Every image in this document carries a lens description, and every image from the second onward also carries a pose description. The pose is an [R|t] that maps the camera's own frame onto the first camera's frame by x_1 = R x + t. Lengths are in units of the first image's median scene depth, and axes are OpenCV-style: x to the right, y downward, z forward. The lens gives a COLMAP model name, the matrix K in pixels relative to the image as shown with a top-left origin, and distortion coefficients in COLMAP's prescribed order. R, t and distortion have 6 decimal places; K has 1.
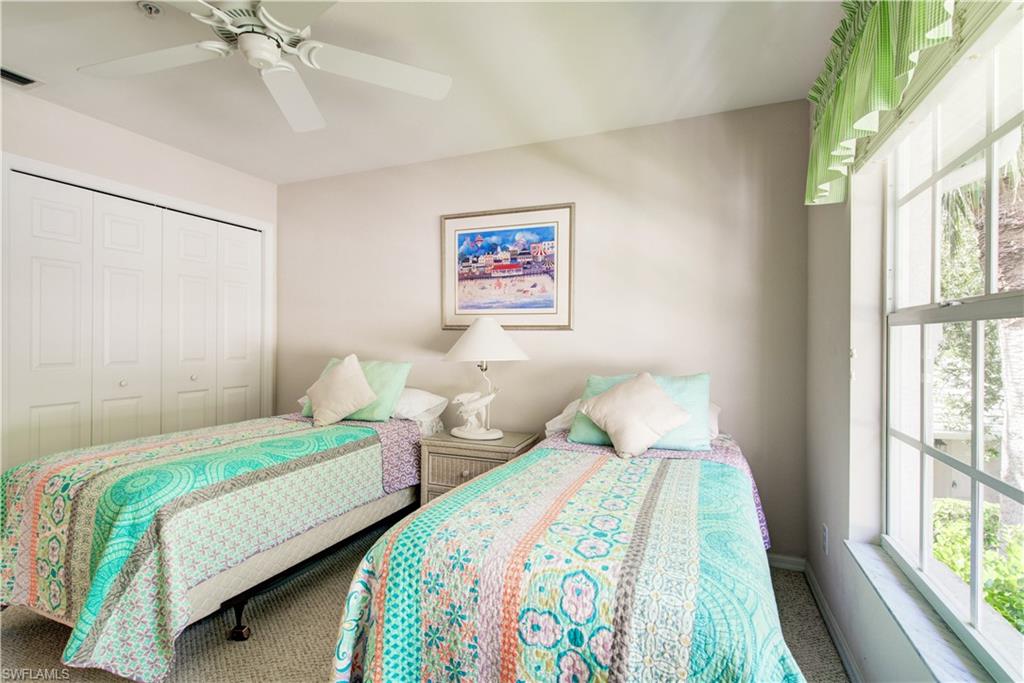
lens RADIAL K [[478.5, 0, 510.3], [0, 478.5, 334.3], [0, 0, 1]] dist [0.007718, -0.005033]
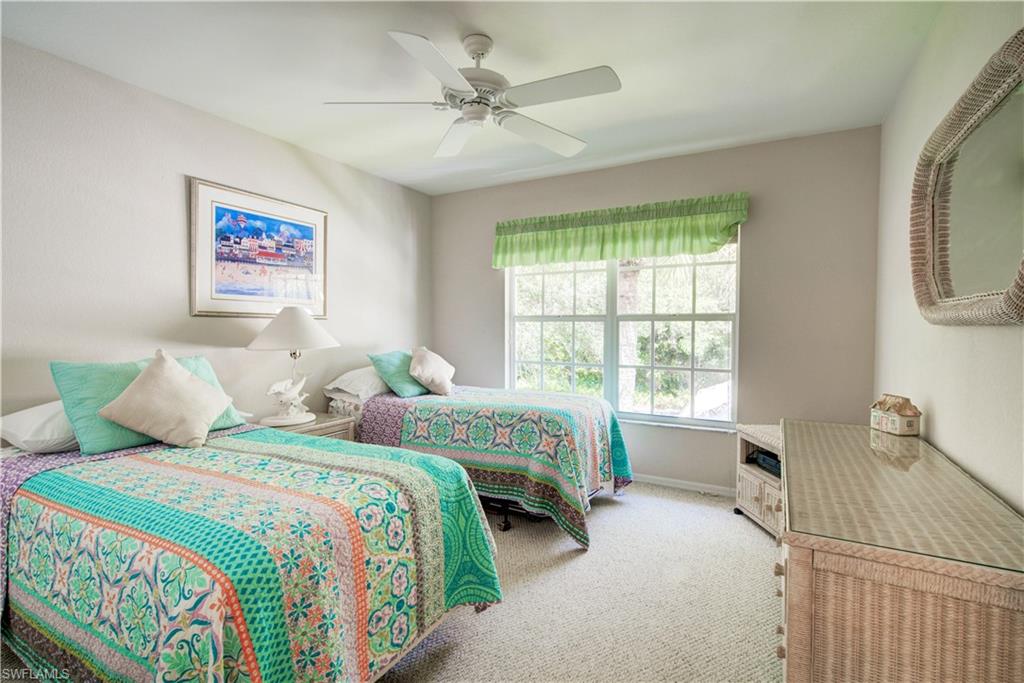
lens RADIAL K [[478.5, 0, 506.8], [0, 478.5, 342.0], [0, 0, 1]] dist [0.007718, -0.005033]
pose [[0.108828, -0.041062, 0.993212, -0.956478], [-0.009430, 0.999059, 0.042337, -0.005456], [-0.994016, -0.013974, 0.108339, 0.391854]]
